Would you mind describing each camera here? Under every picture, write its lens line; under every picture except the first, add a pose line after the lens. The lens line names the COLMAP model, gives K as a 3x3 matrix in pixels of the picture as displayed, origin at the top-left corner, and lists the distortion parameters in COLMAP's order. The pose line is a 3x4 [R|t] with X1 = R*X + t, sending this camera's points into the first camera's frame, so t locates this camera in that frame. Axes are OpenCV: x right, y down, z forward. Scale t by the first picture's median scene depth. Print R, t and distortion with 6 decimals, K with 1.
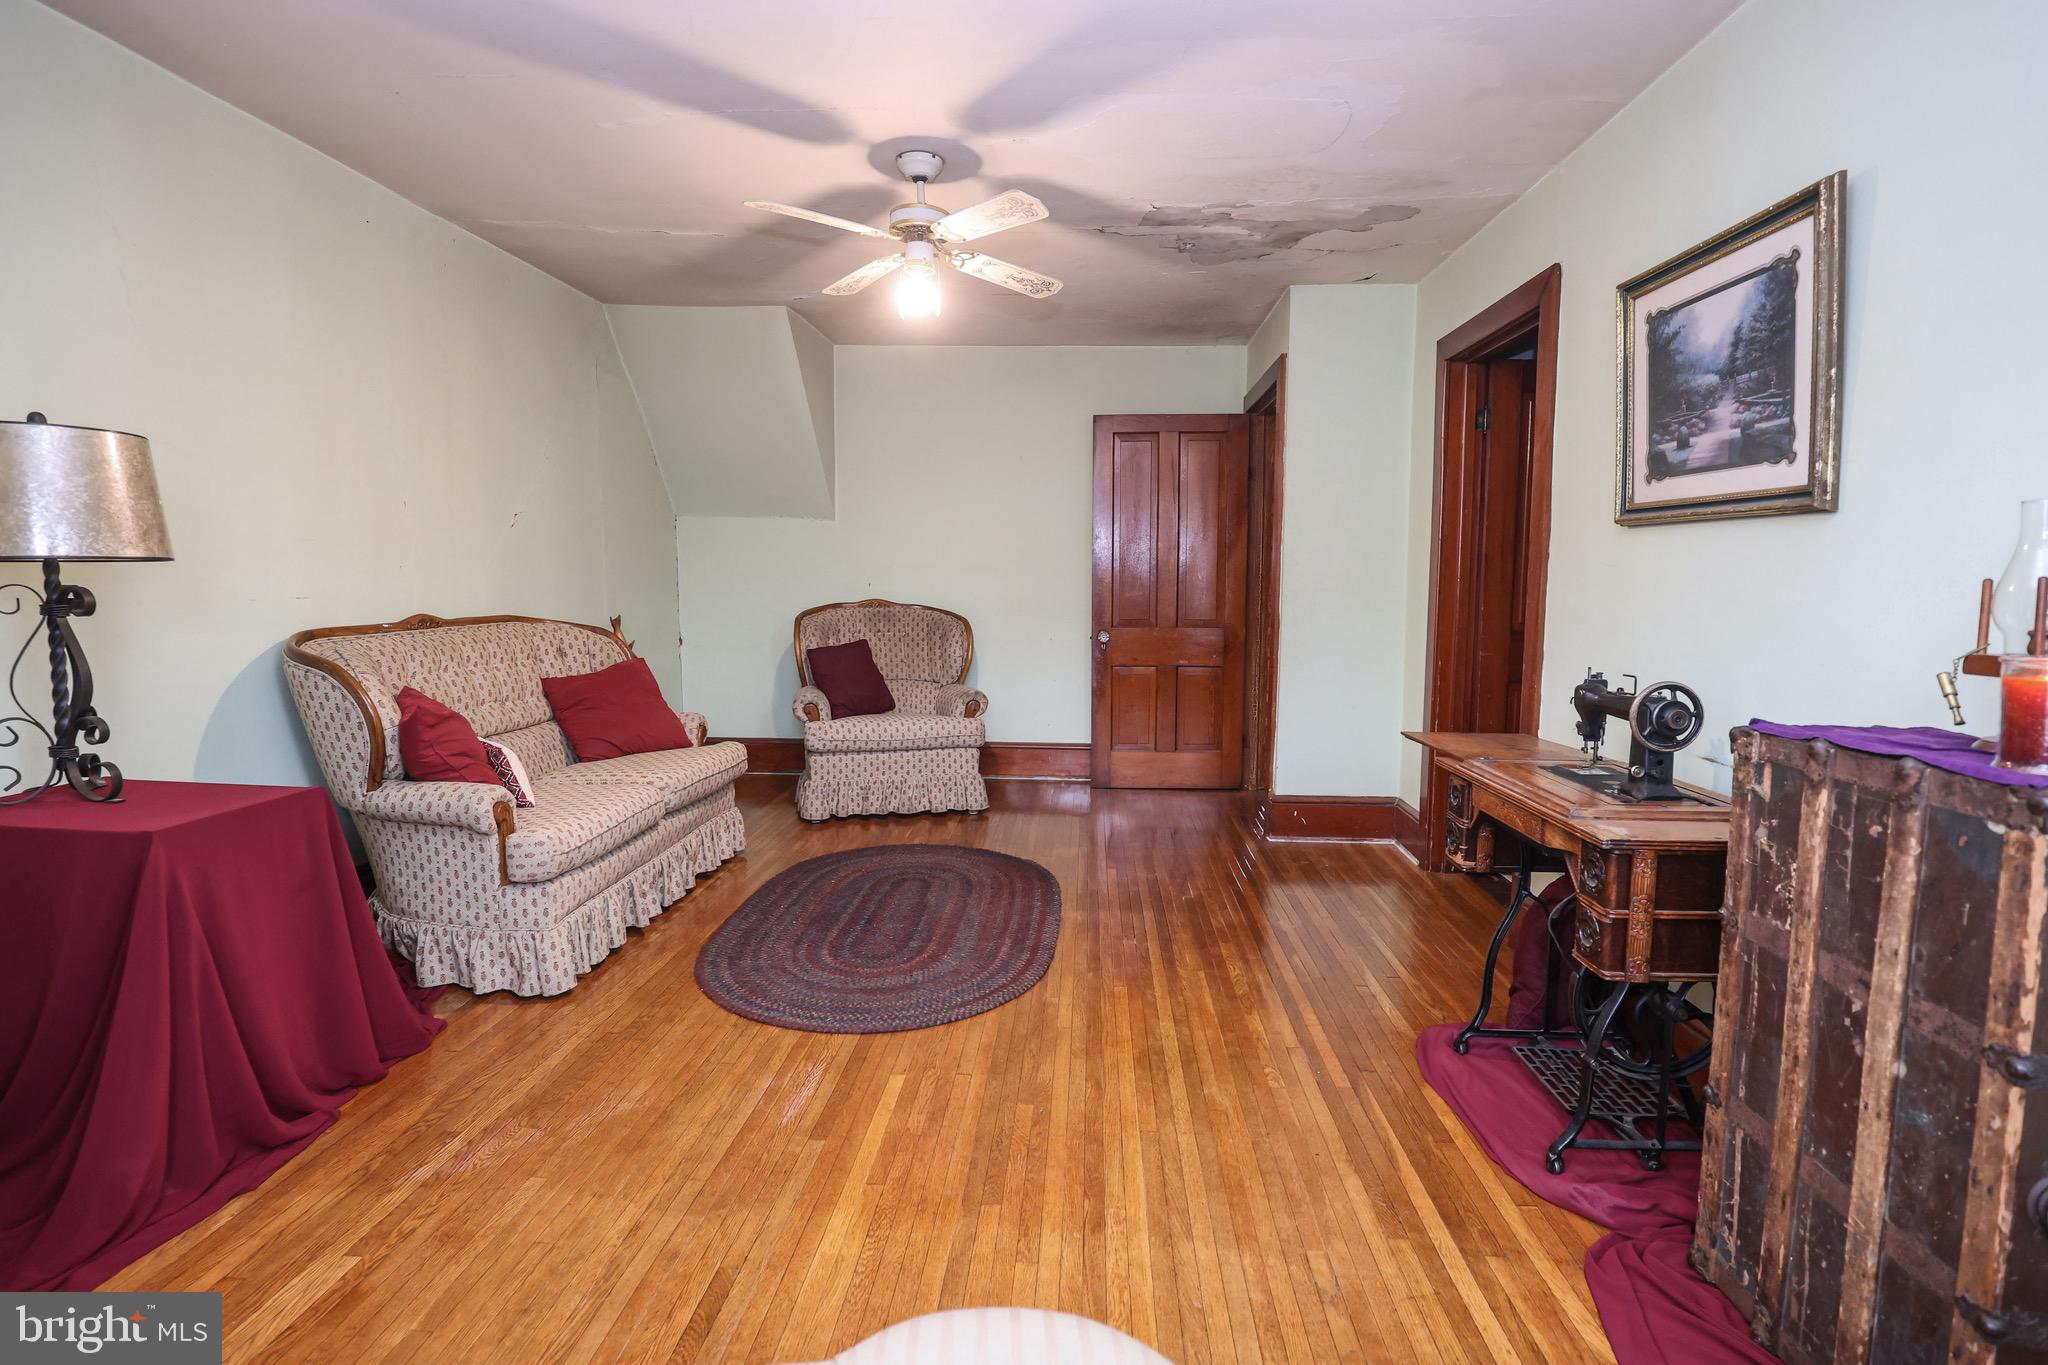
lens RADIAL K [[968.1, 0, 1029.6], [0, 968.1, 662.1], [0, 0, 1]] dist [-0.000383, -0.000055]
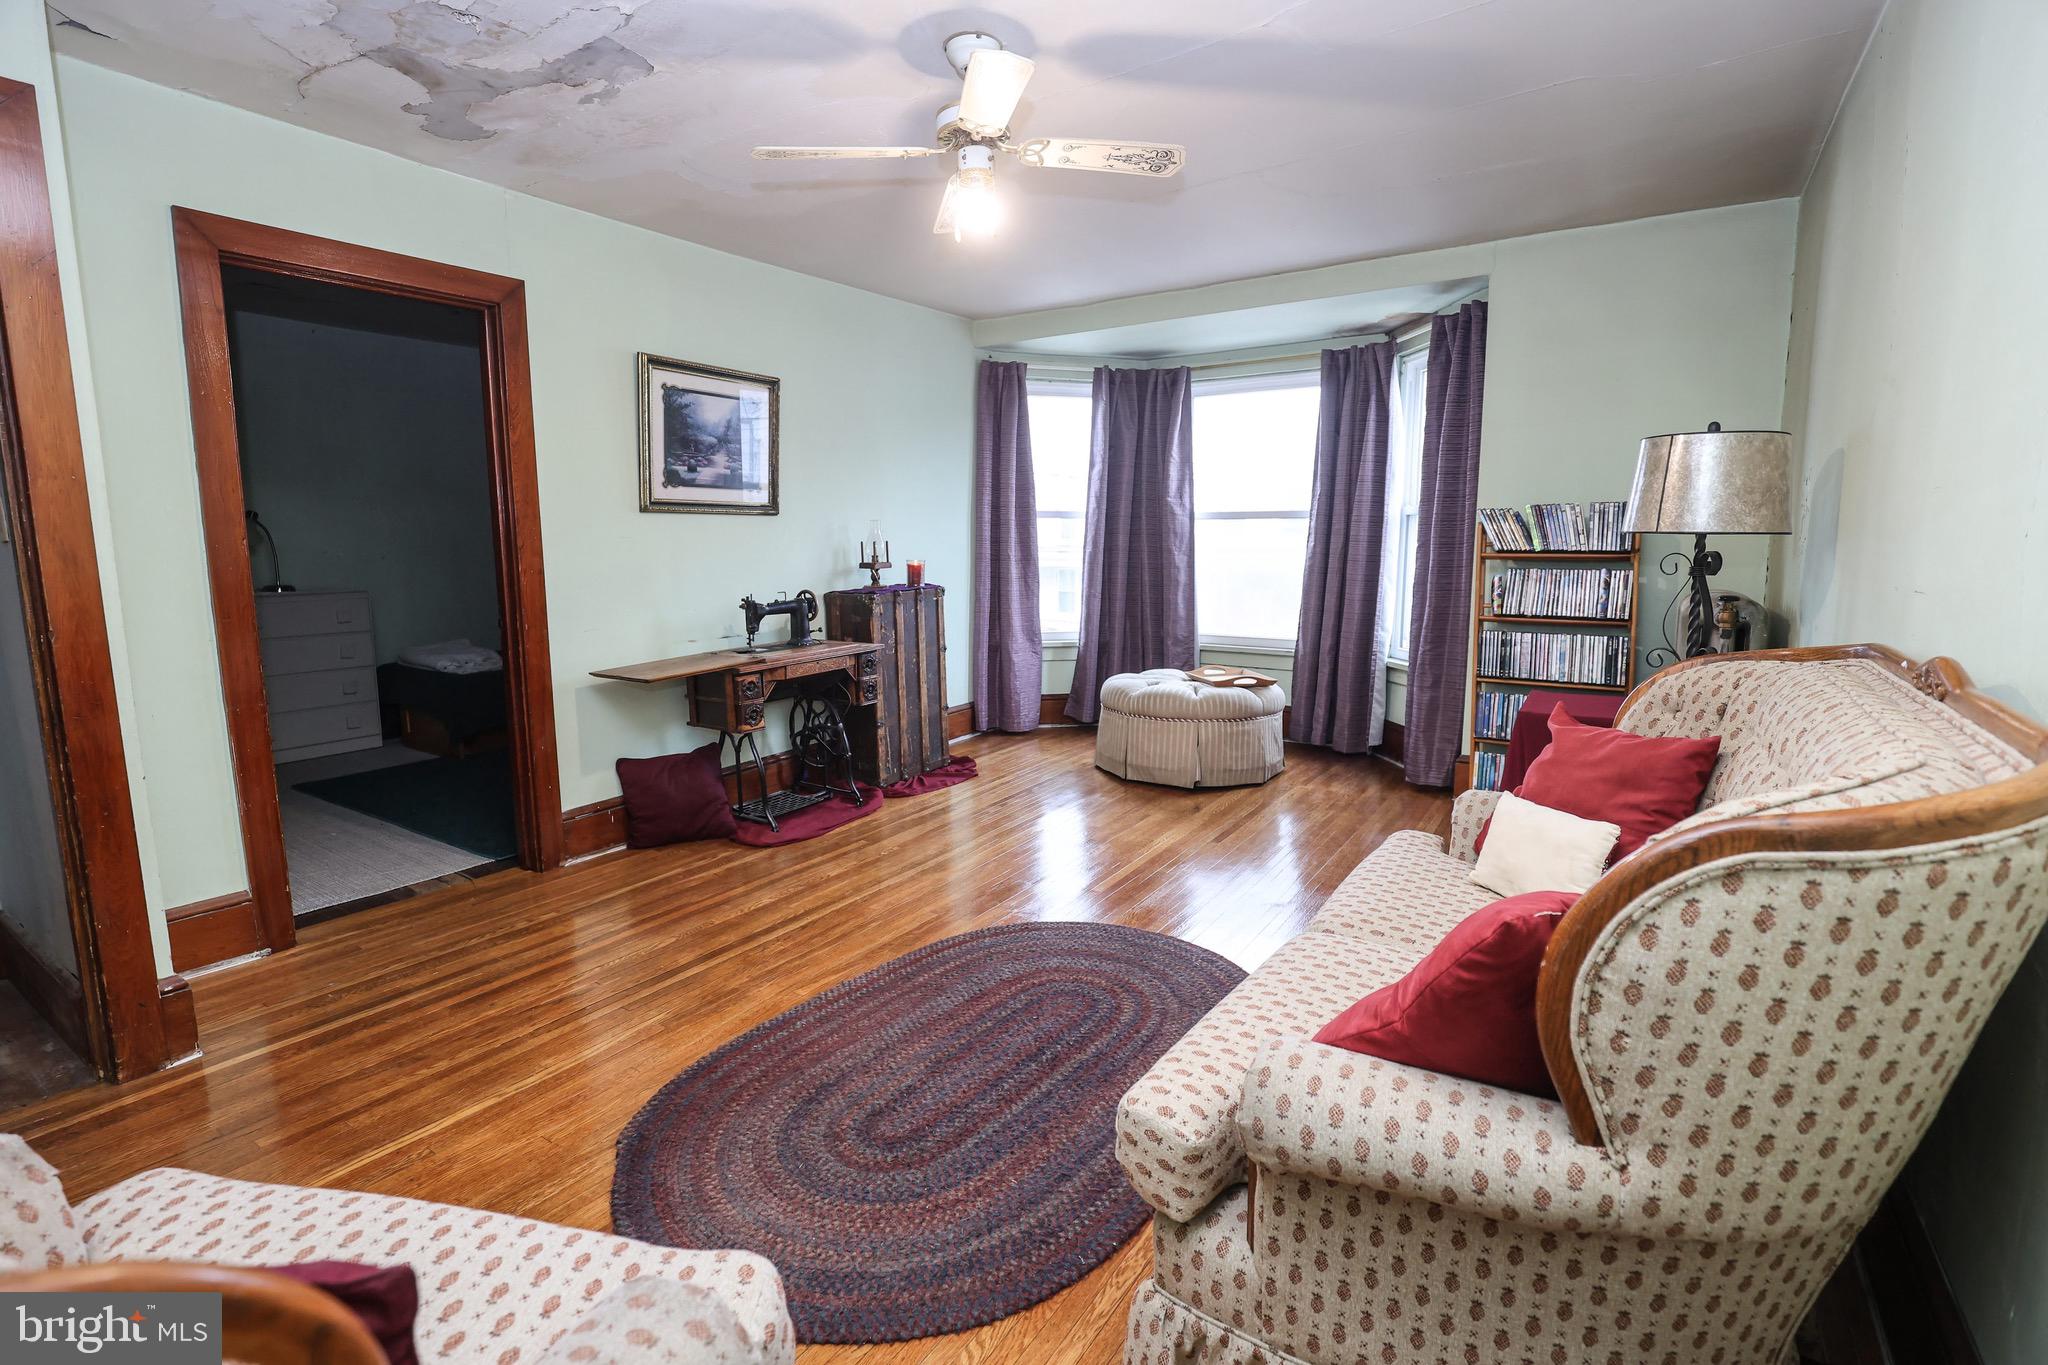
lens RADIAL K [[968.1, 0, 1021.4], [0, 968.1, 683.2], [0, 0, 1]] dist [-0.000383, -0.000055]
pose [[-0.865175, -0.073641, 0.496034, -0.745856], [0.051991, 0.970656, 0.234785, -0.224058], [-0.498768, 0.228919, -0.835958, 2.220184]]
